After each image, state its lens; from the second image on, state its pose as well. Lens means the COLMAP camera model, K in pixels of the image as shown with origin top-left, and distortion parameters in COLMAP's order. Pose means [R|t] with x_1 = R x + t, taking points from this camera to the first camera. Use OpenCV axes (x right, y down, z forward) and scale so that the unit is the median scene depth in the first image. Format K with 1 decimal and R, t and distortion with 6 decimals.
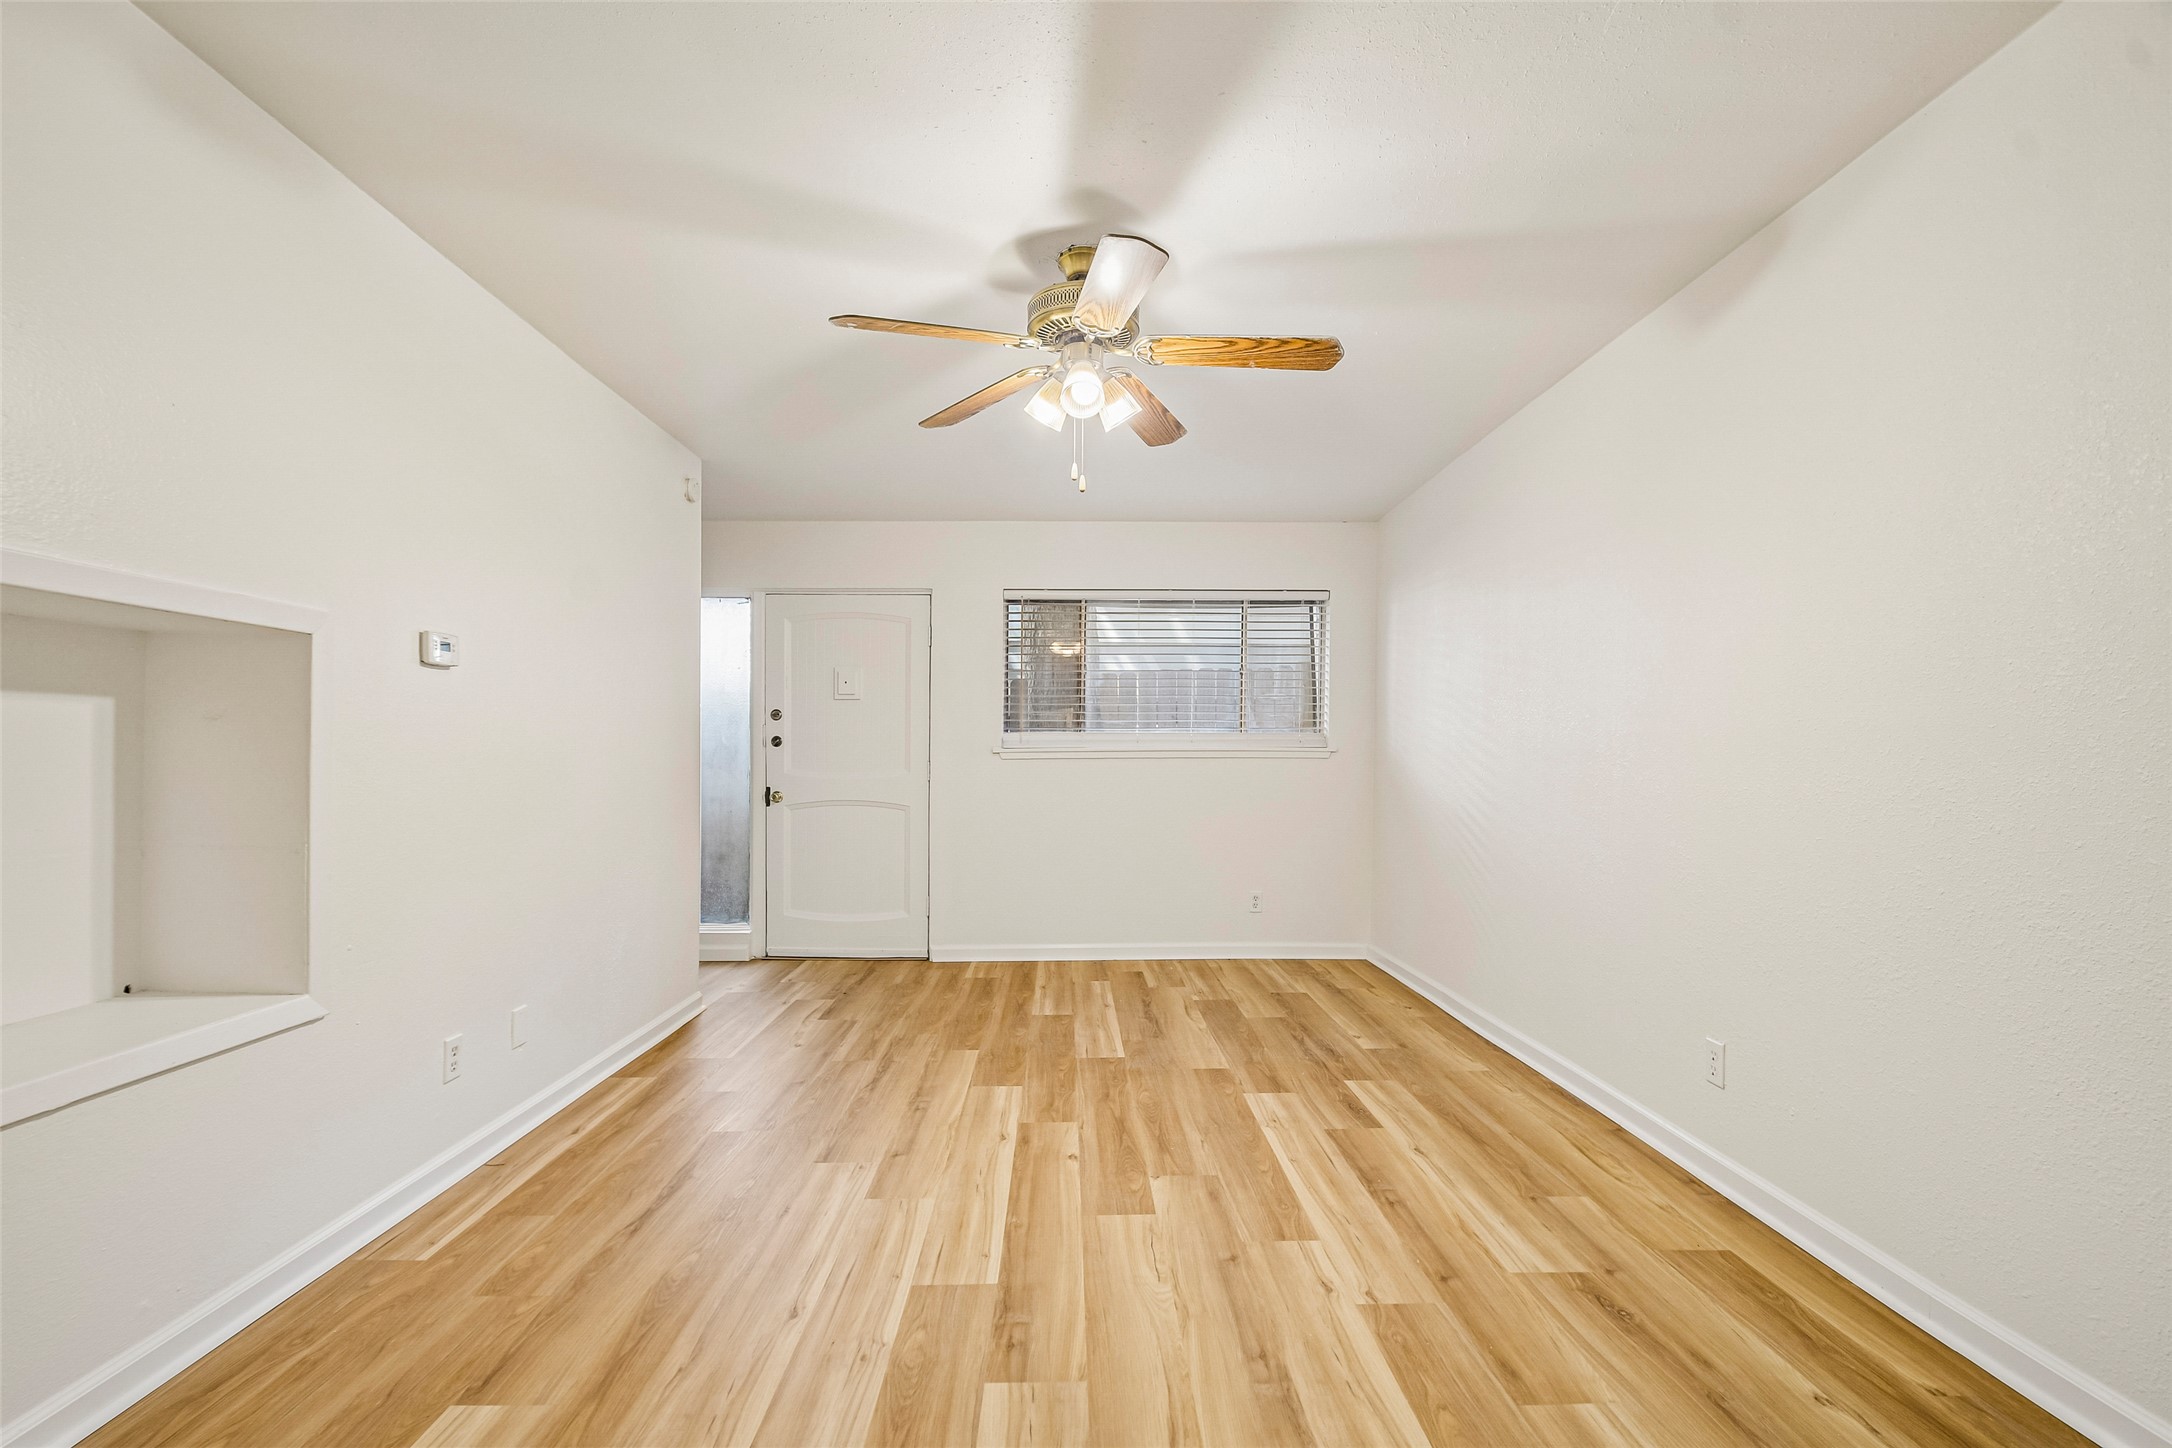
lens RADIAL K [[963.2, 0, 1086.0], [0, 963.2, 764.6], [0, 0, 1]] dist [0.013795, -0.016031]
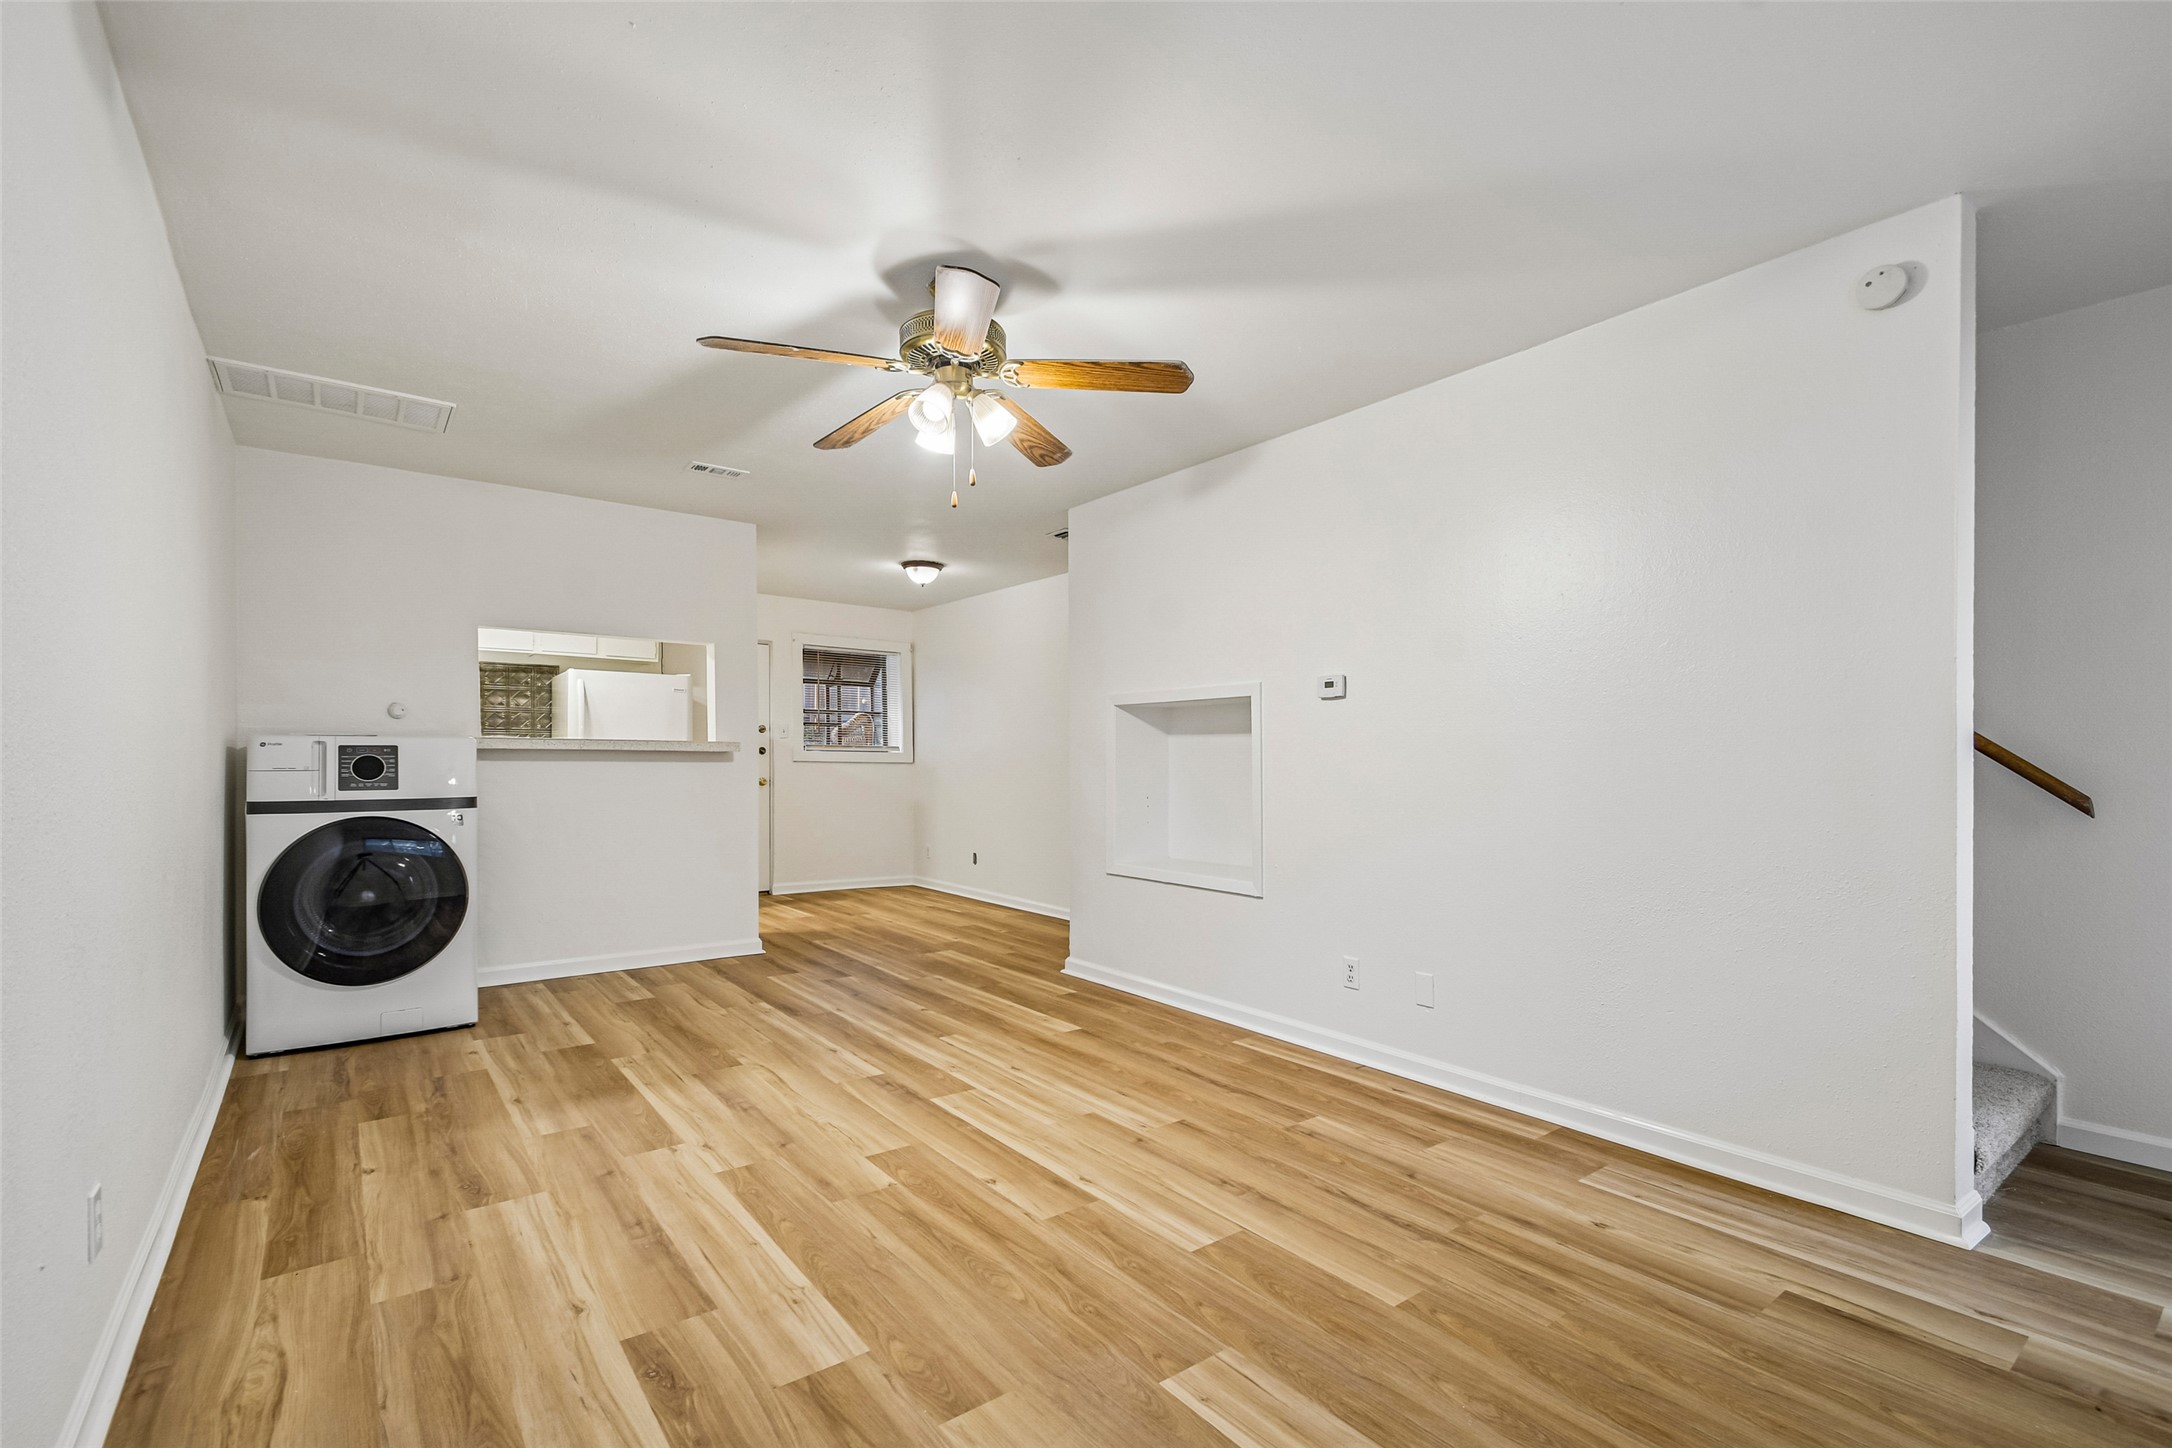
lens RADIAL K [[948.0, 0, 1081.5], [0, 948.0, 763.8], [0, 0, 1]] dist [0.029350, -0.015384]
pose [[-0.805390, -0.003290, -0.592737, 0.427898], [-0.008931, 0.999938, 0.006585, -0.008723], [0.592678, 0.010597, -0.805370, 1.639783]]
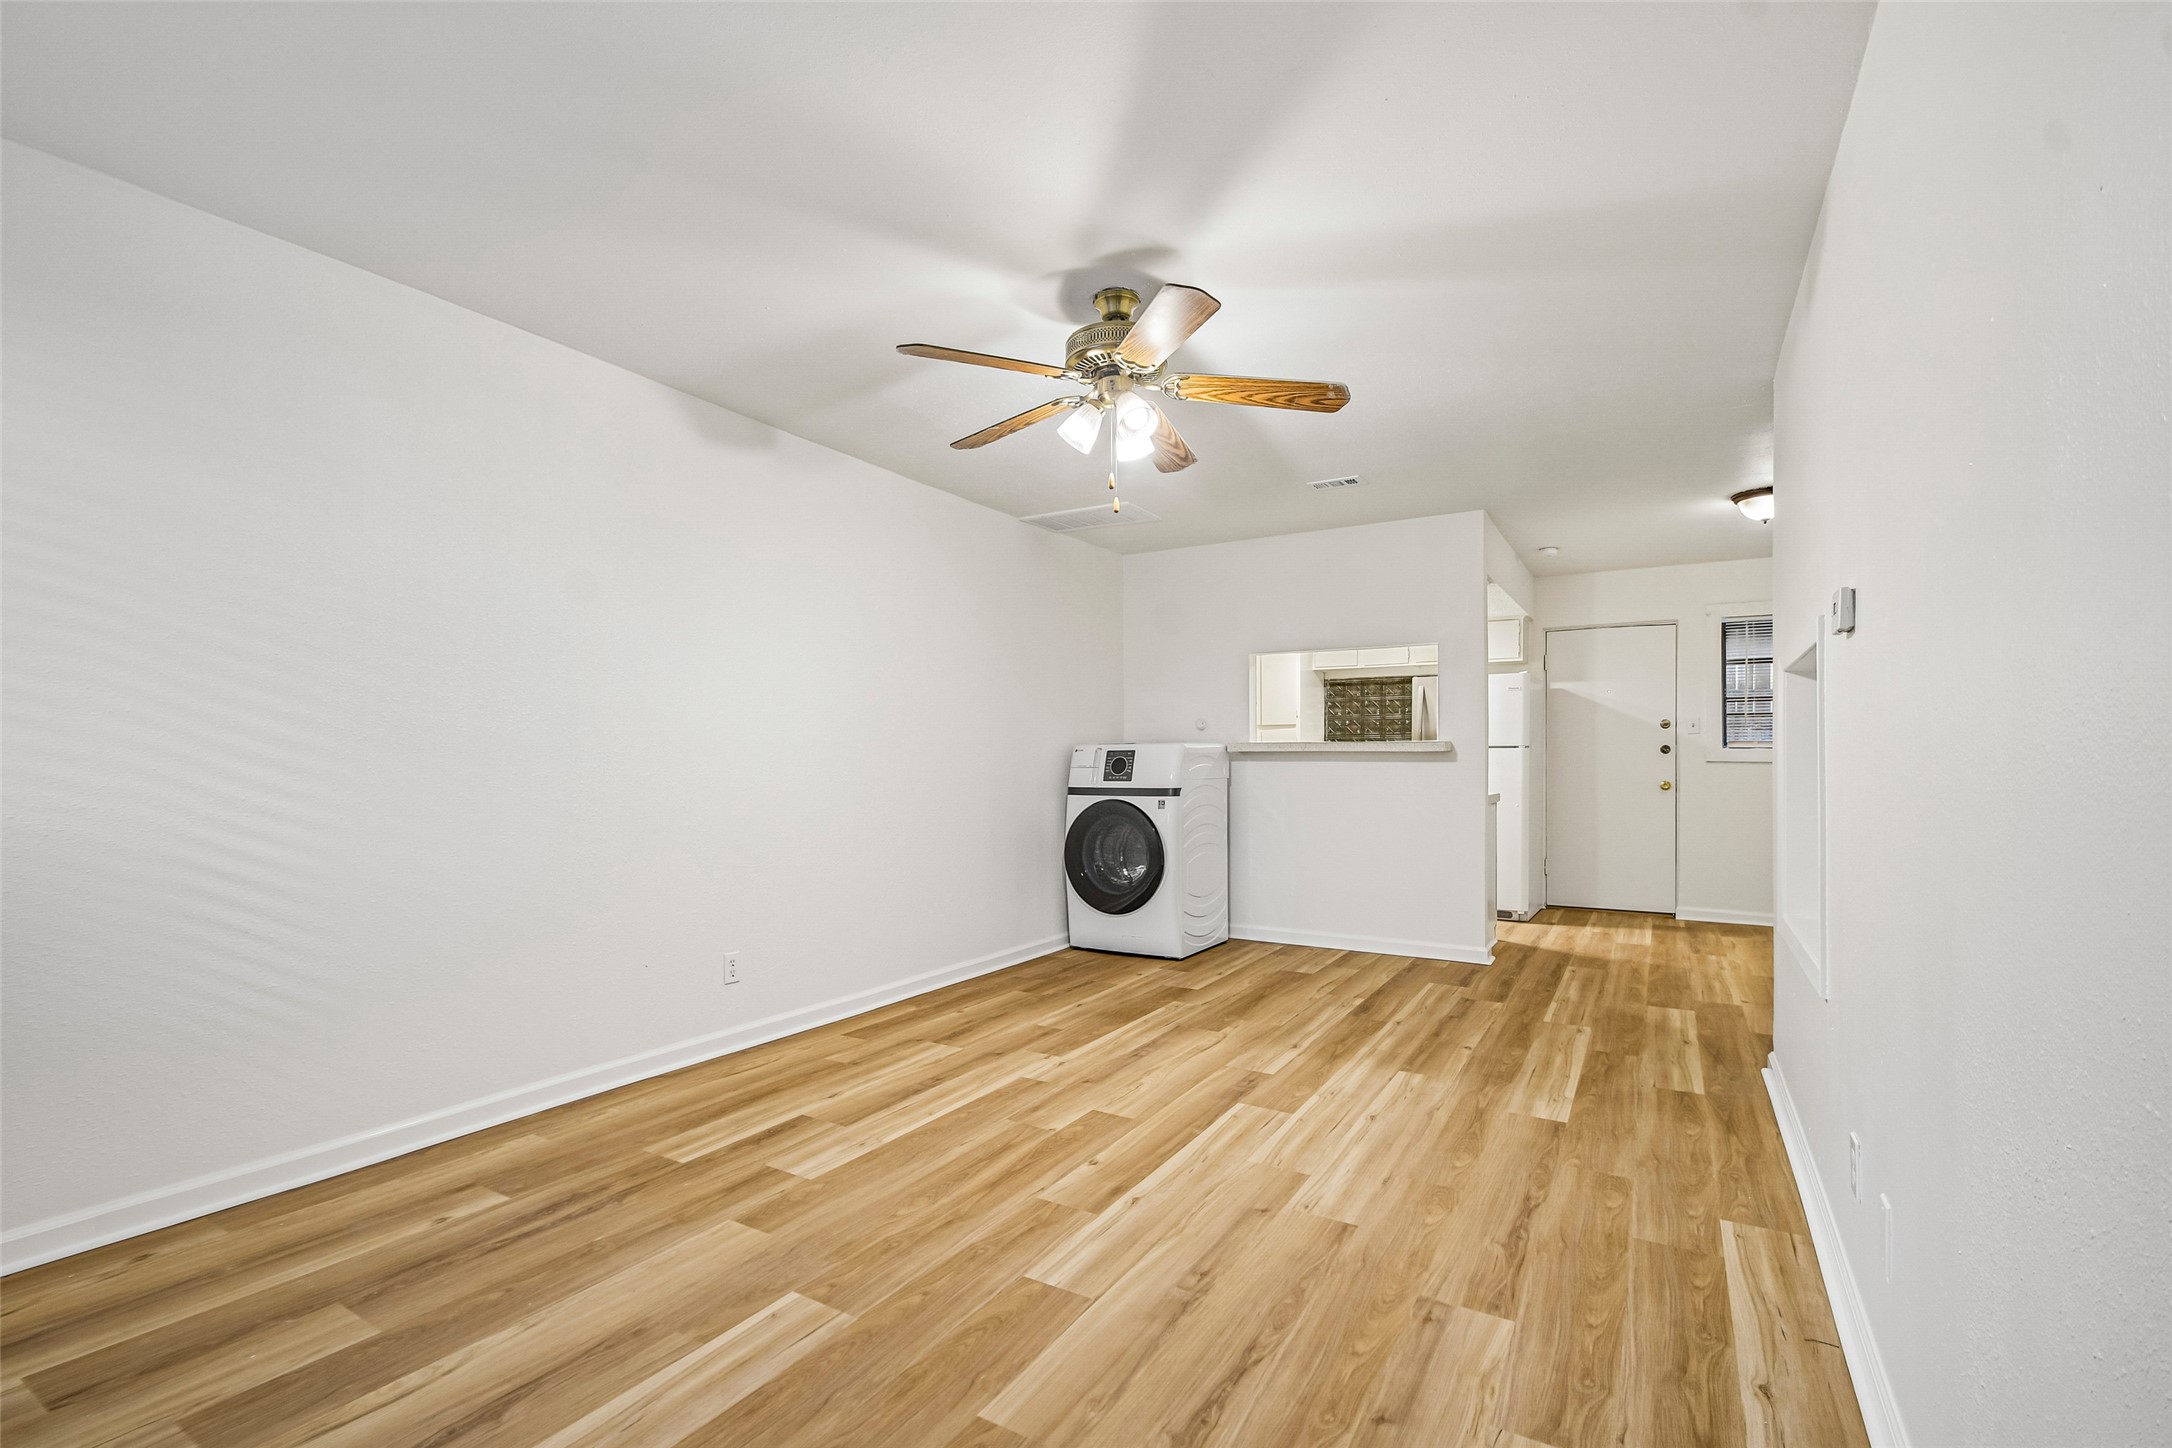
lens RADIAL K [[963.2, 0, 1086.0], [0, 963.2, 764.6], [0, 0, 1]] dist [0.013795, -0.016031]
pose [[-0.849361, -0.003158, 0.527803, -0.474291], [0.001018, 0.999970, 0.007621, -0.002380], [-0.527812, 0.007011, -0.849333, 1.665650]]
